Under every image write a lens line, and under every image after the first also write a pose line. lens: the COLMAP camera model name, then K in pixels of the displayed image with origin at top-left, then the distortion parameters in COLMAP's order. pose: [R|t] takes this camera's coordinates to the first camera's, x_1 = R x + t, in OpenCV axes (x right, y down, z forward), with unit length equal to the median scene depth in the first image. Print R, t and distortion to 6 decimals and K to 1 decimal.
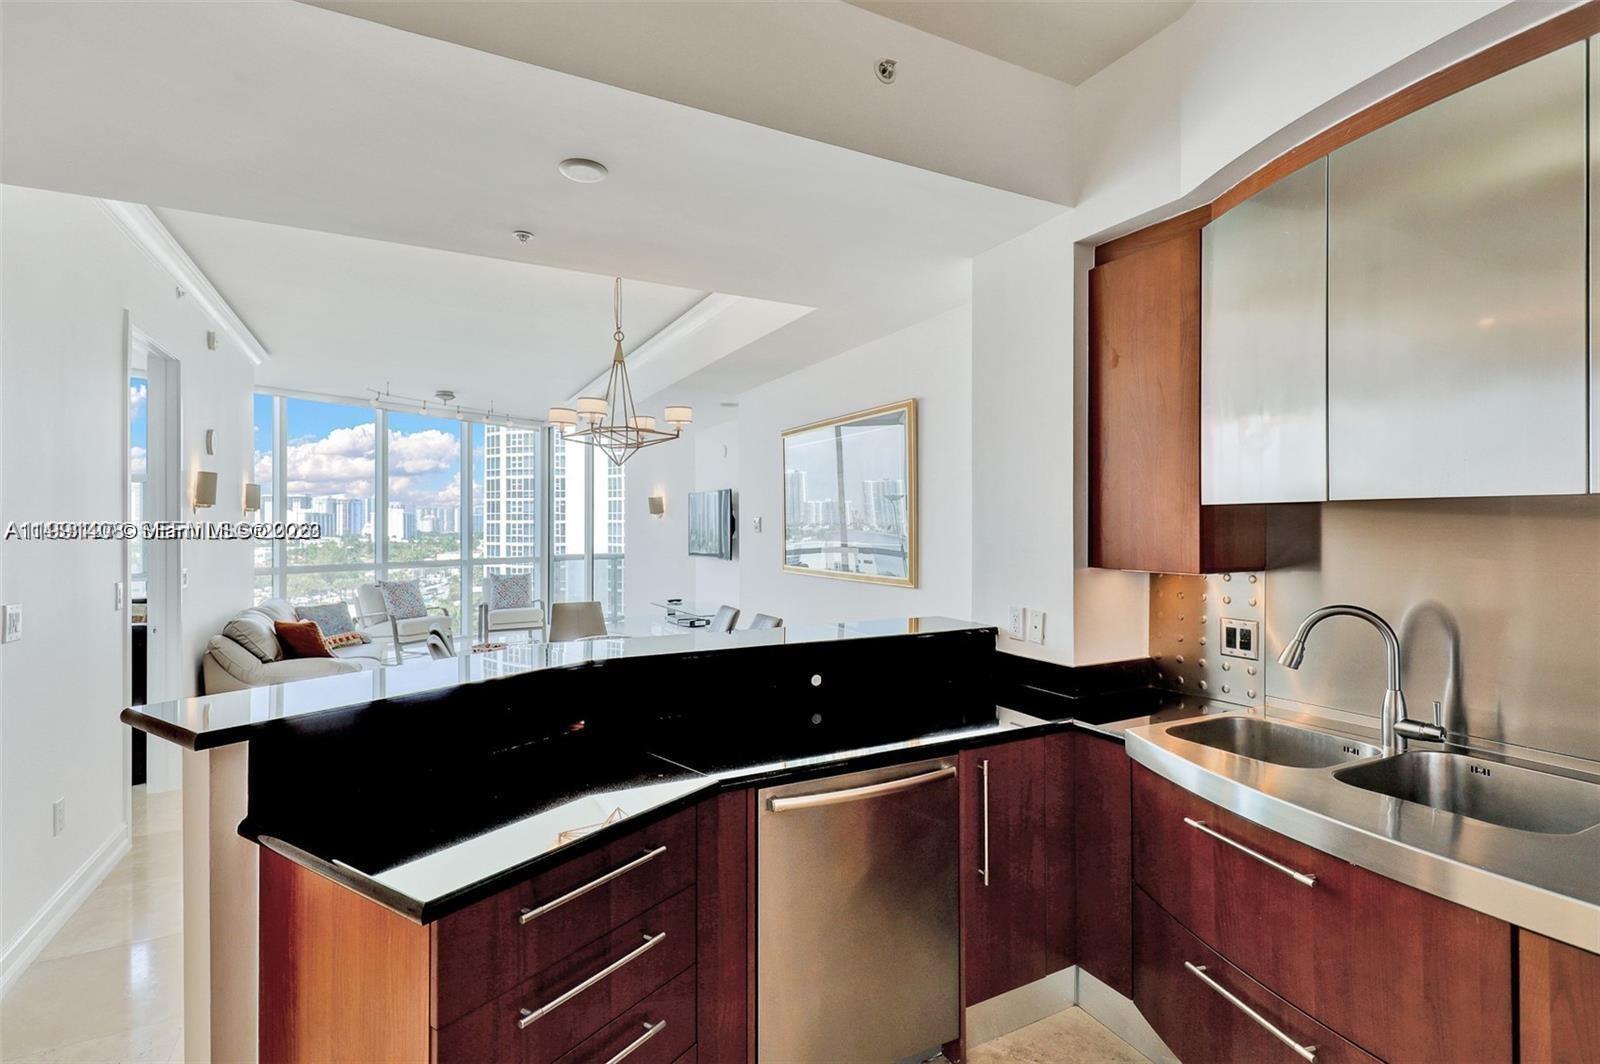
lens RADIAL K [[763.5, 0, 780.4], [0, 763.5, 519.1], [0, 0, 1]] dist [0.007468, -0.002794]
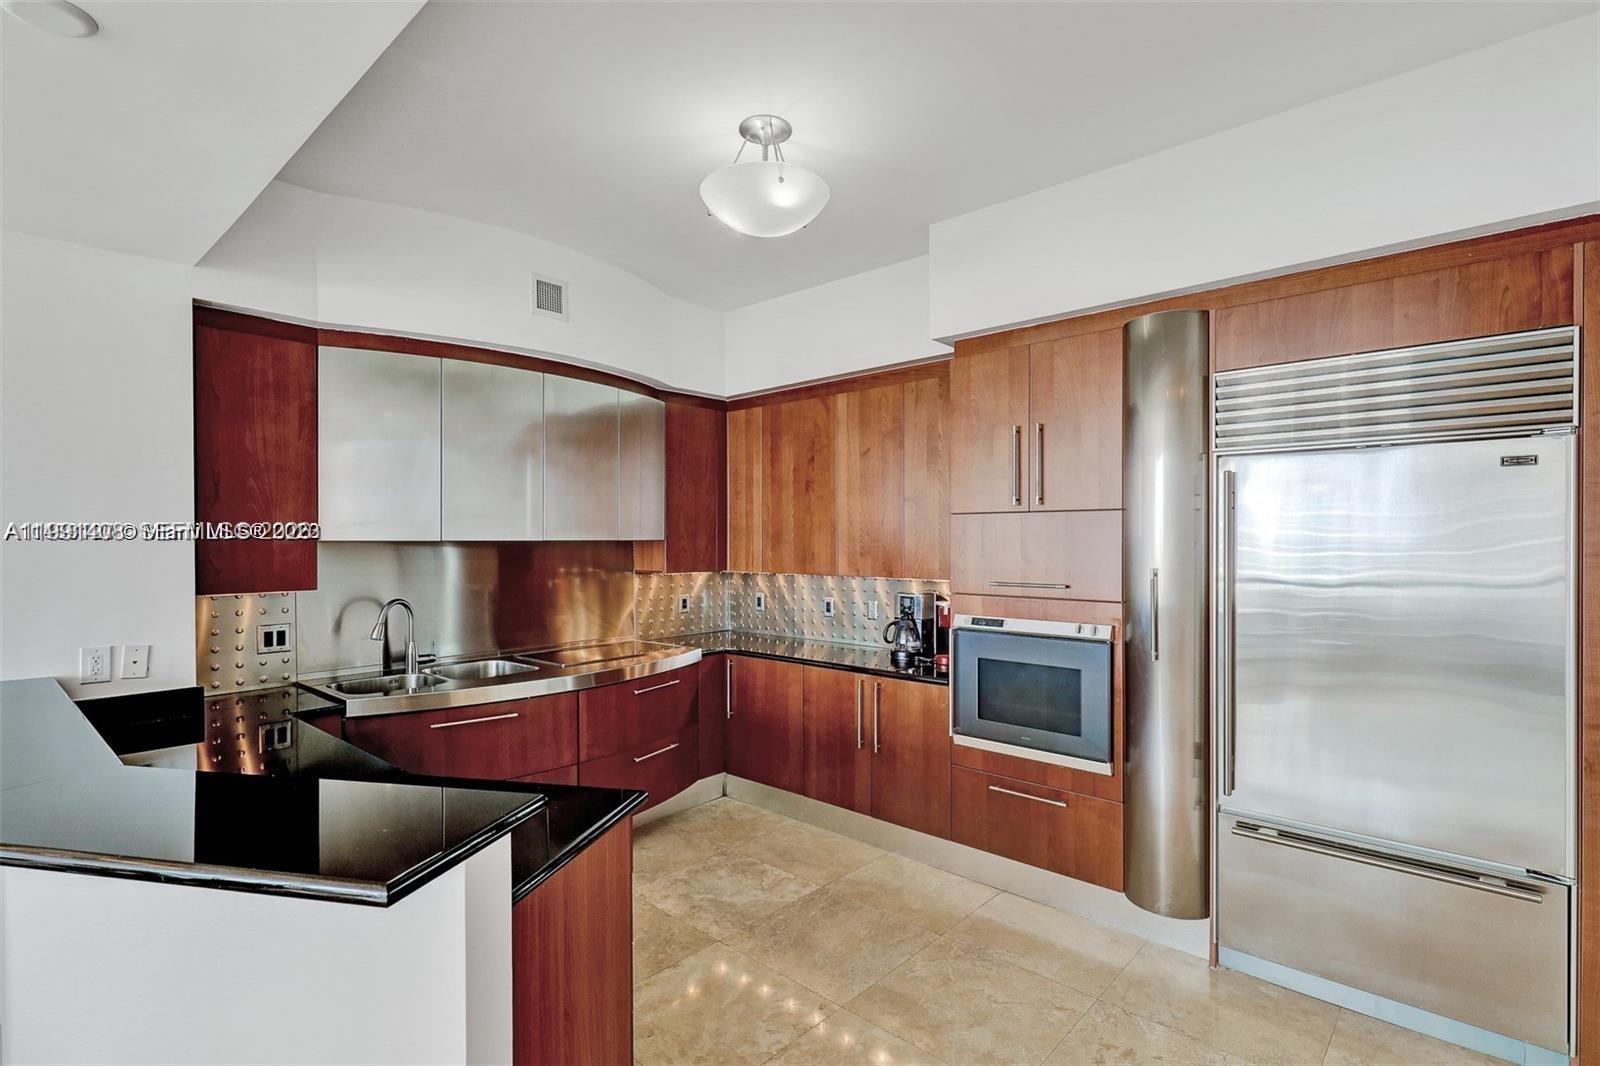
lens RADIAL K [[763.5, 0, 801.7], [0, 763.5, 544.8], [0, 0, 1]] dist [0.007468, -0.002794]
pose [[-0.339169, -0.008252, 0.940689, -0.280887], [-0.003770, 0.999965, 0.007413, -0.006587], [-0.940718, -0.001032, -0.339188, 0.165315]]
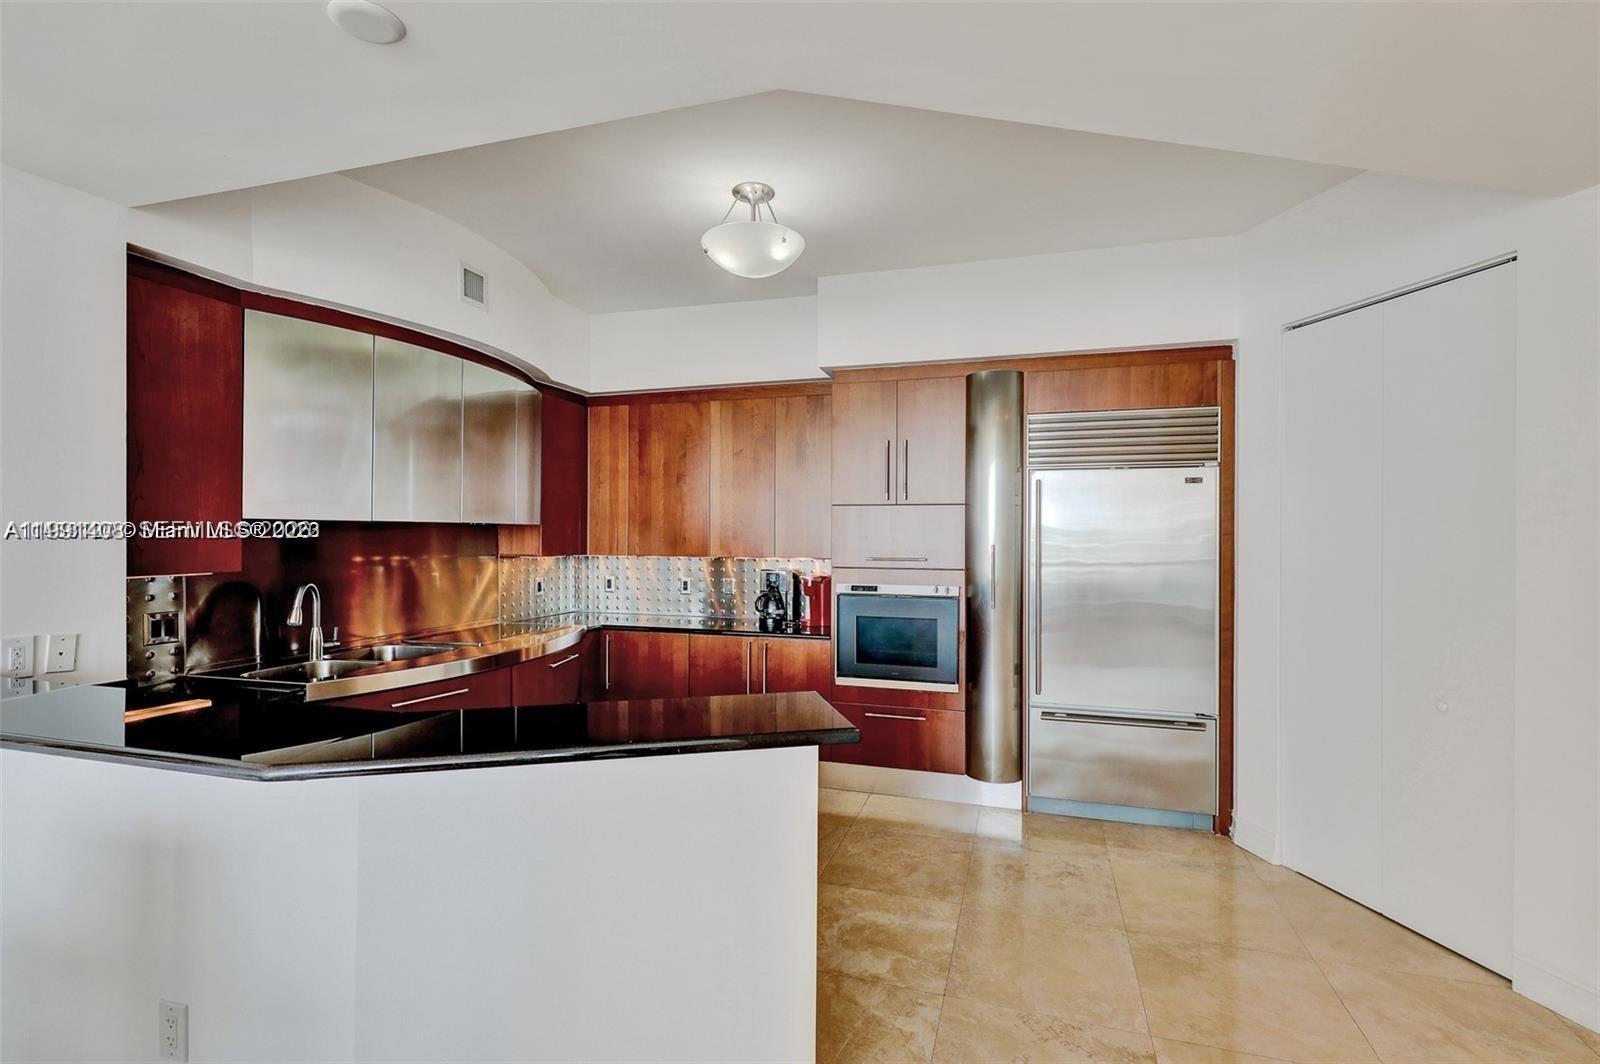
lens RADIAL K [[723.8, 0, 808.2], [0, 723.8, 533.5], [0, 0, 1]] dist [0.003953, -0.002196]
pose [[-0.703865, -0.003403, 0.710325, -0.263905], [-0.008642, 0.999956, -0.003774, 0.000791], [-0.710281, -0.008795, -0.703863, 0.306883]]
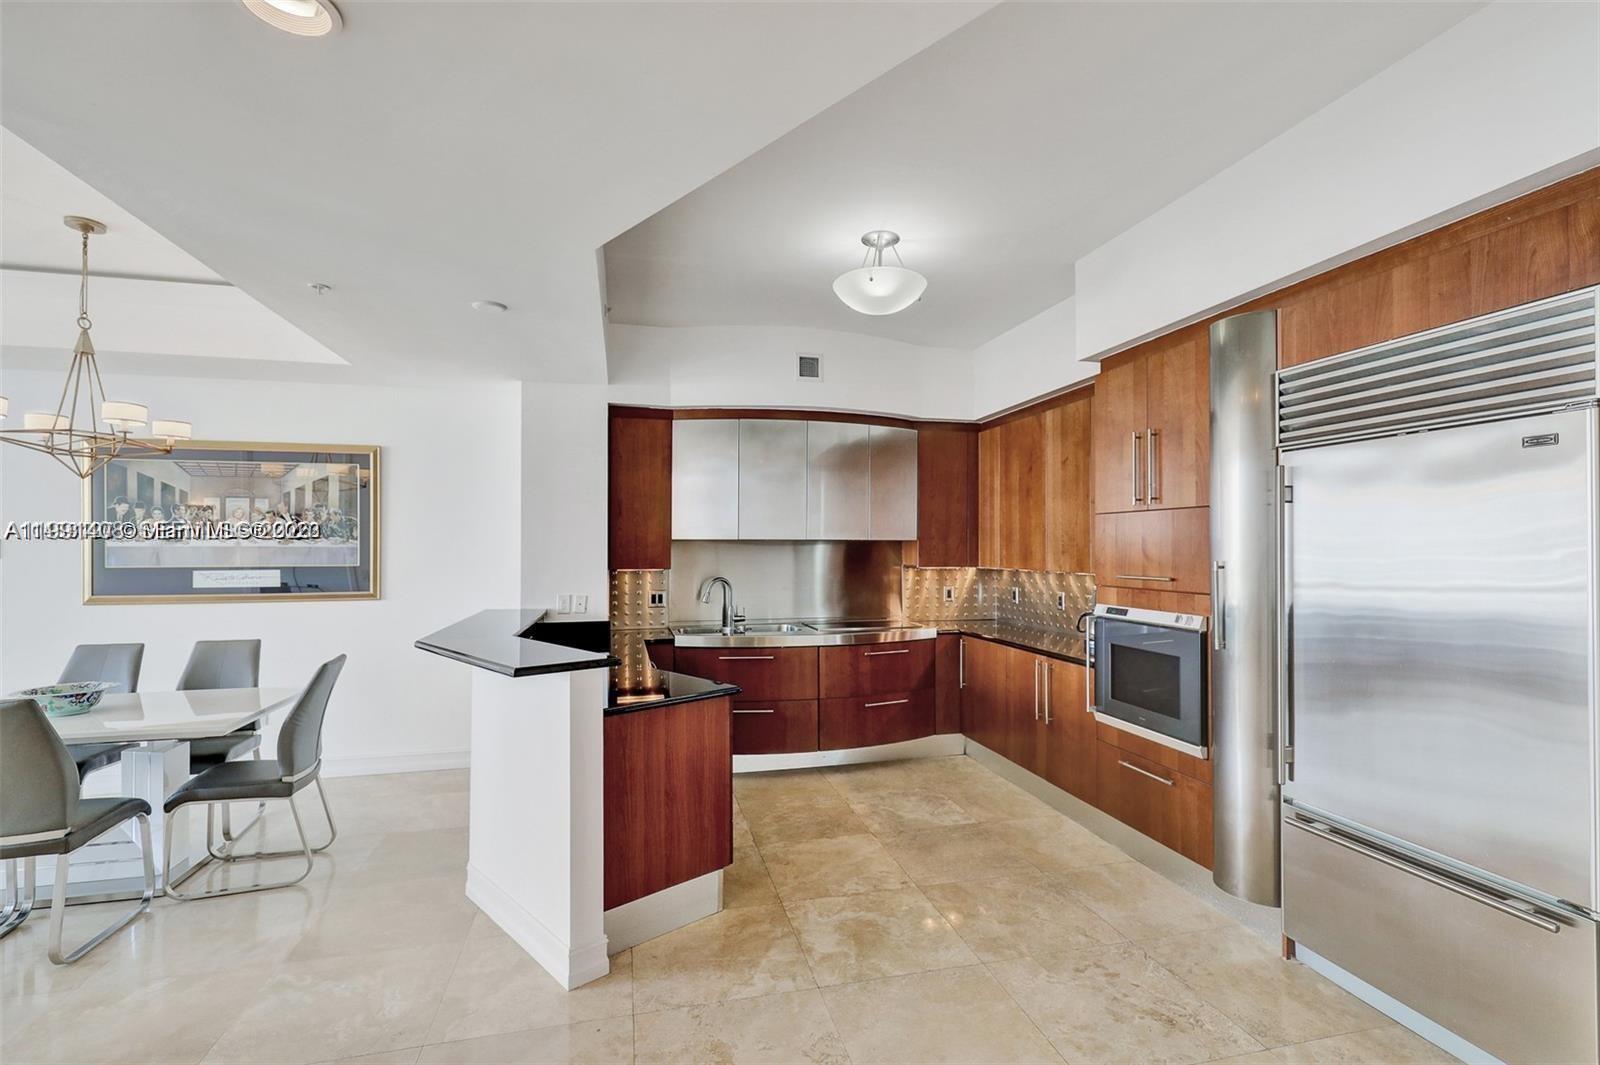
lens RADIAL K [[723.8, 0, 805.7], [0, 723.8, 542.4], [0, 0, 1]] dist [0.003953, -0.002196]
pose [[0.238361, 0.006039, 0.971158, -0.383126], [-0.006919, 0.999966, -0.004520, -0.000582], [-0.971152, -0.005642, 0.238395, 0.021345]]
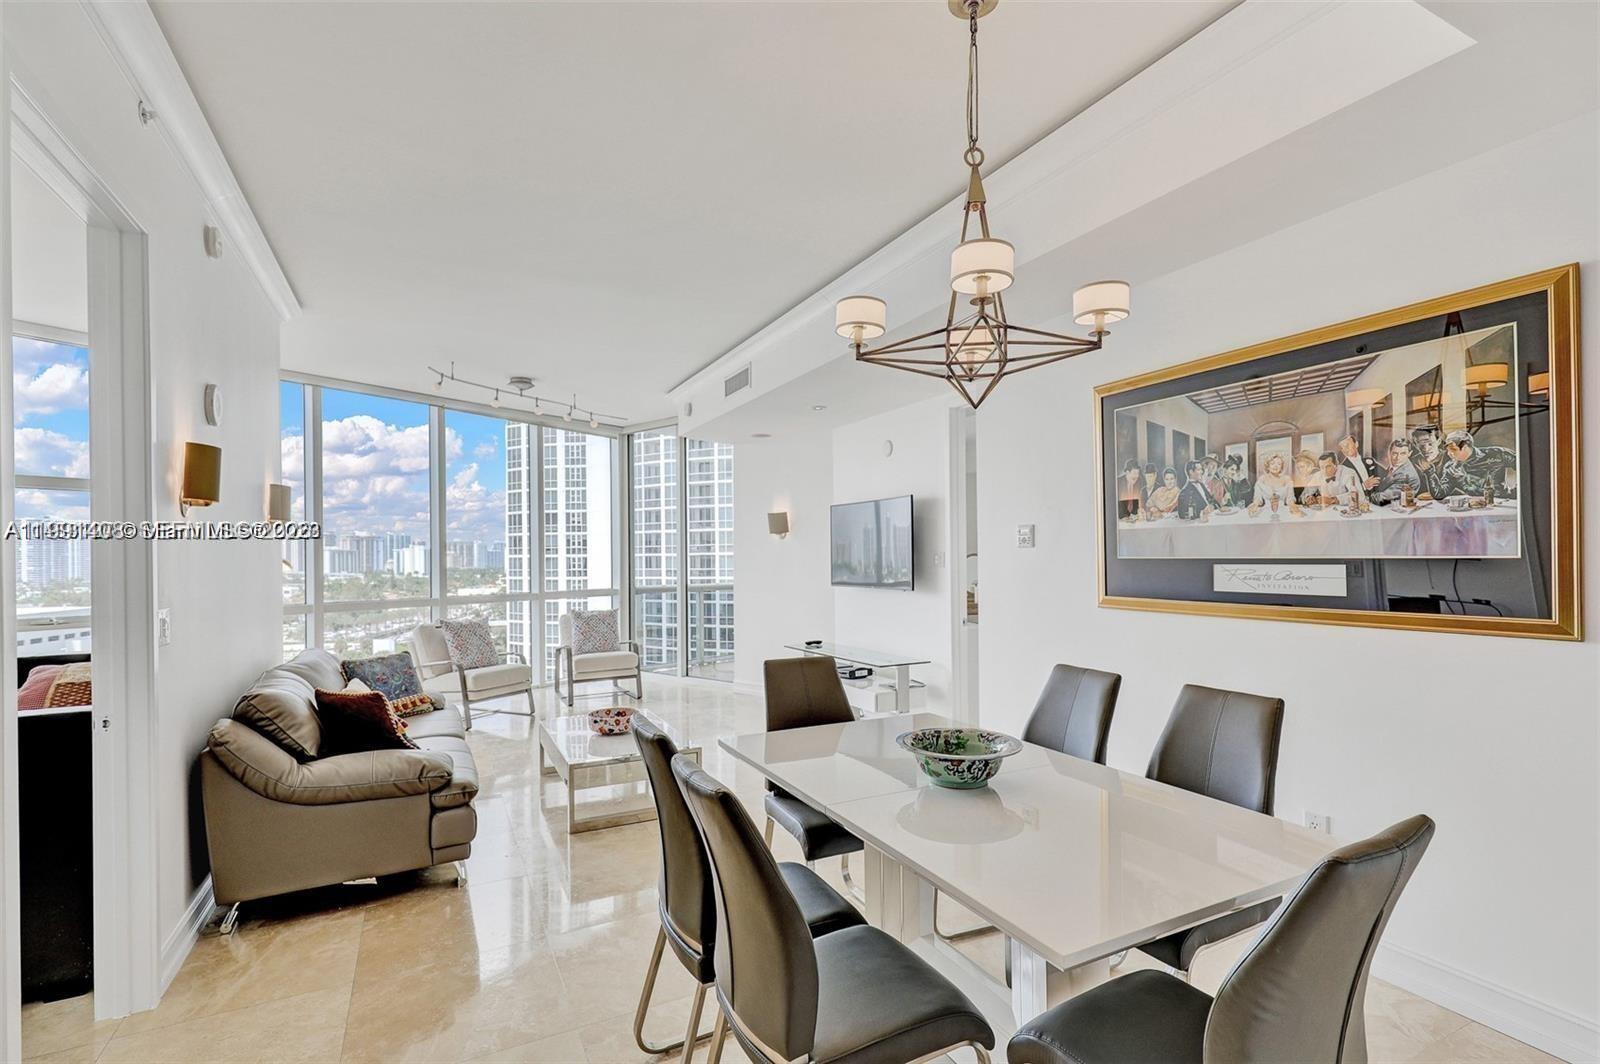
lens RADIAL K [[763.5, 0, 787.6], [0, 763.5, 552.7], [0, 0, 1]] dist [0.007468, -0.002794]
pose [[0.999838, -0.007857, -0.016207, -0.160773], [0.007872, 0.999969, 0.000837, 0.014023], [0.016200, -0.000964, 0.999868, 0.231159]]
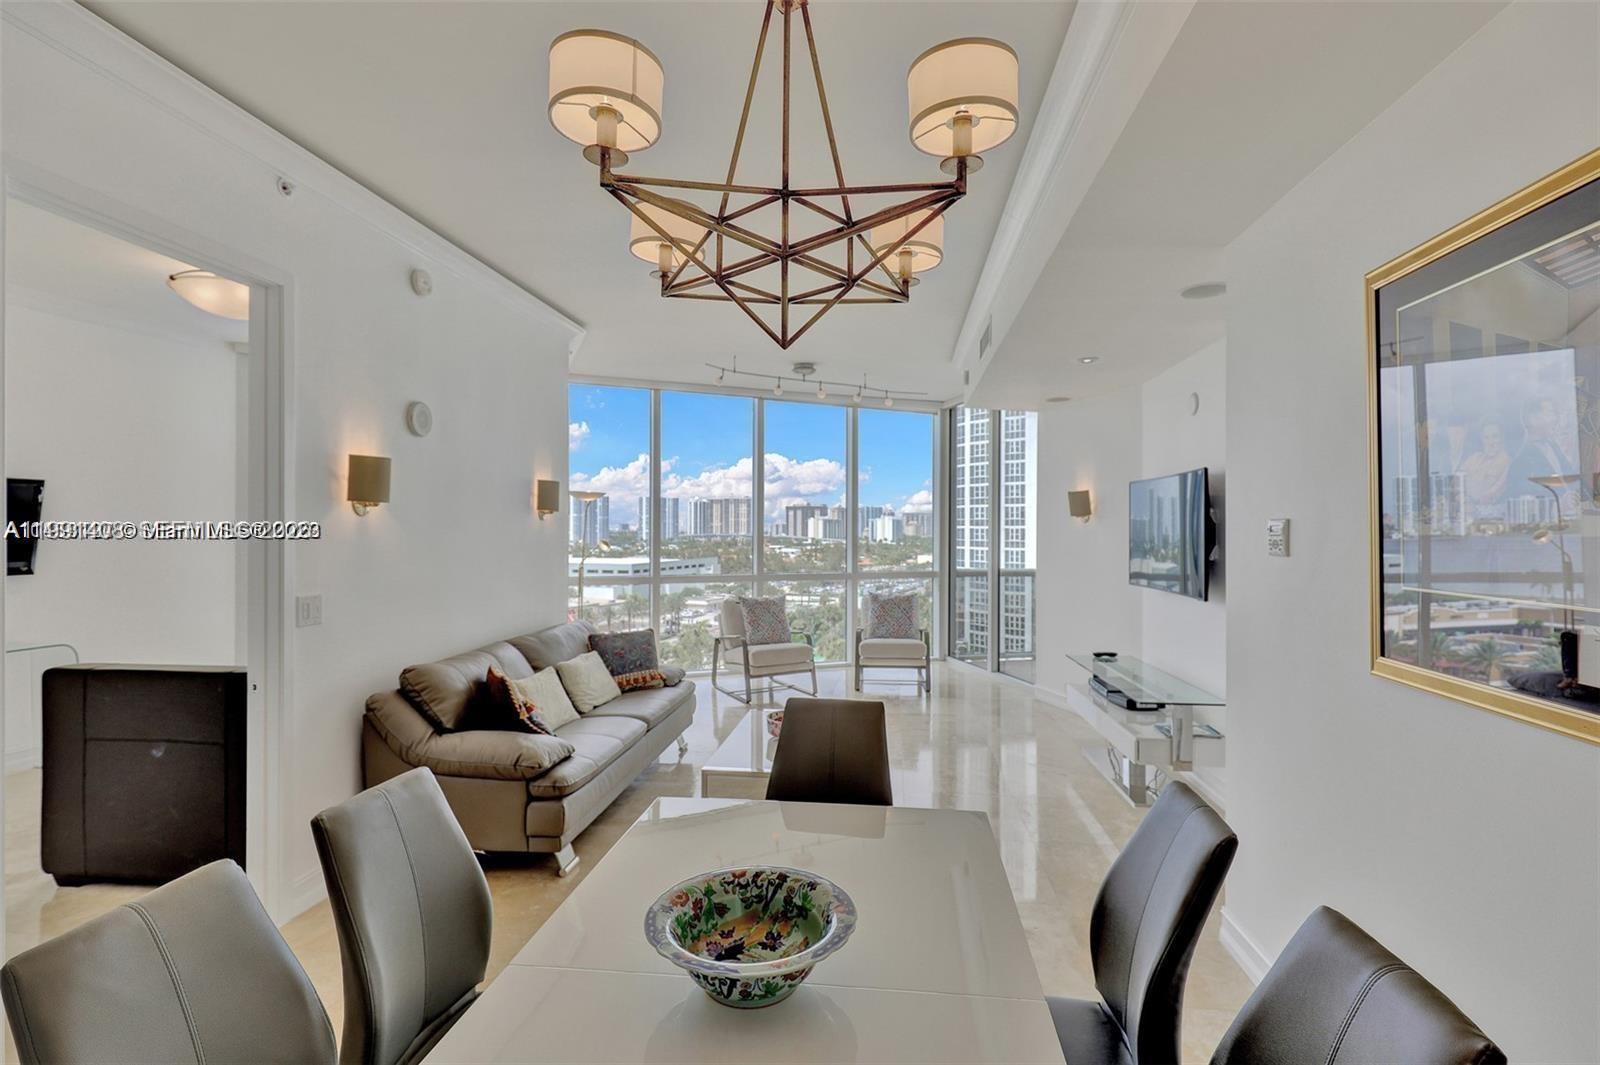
lens RADIAL K [[735.9, 0, 803.2], [0, 735.9, 529.0], [0, 0, 1]] dist [-0.001990, 0.001517]
pose [[0.835241, 0.003639, -0.549872, -0.016488], [-0.000067, 0.999979, 0.006516, 0.000423], [0.549884, -0.005405, 0.835224, 0.375067]]
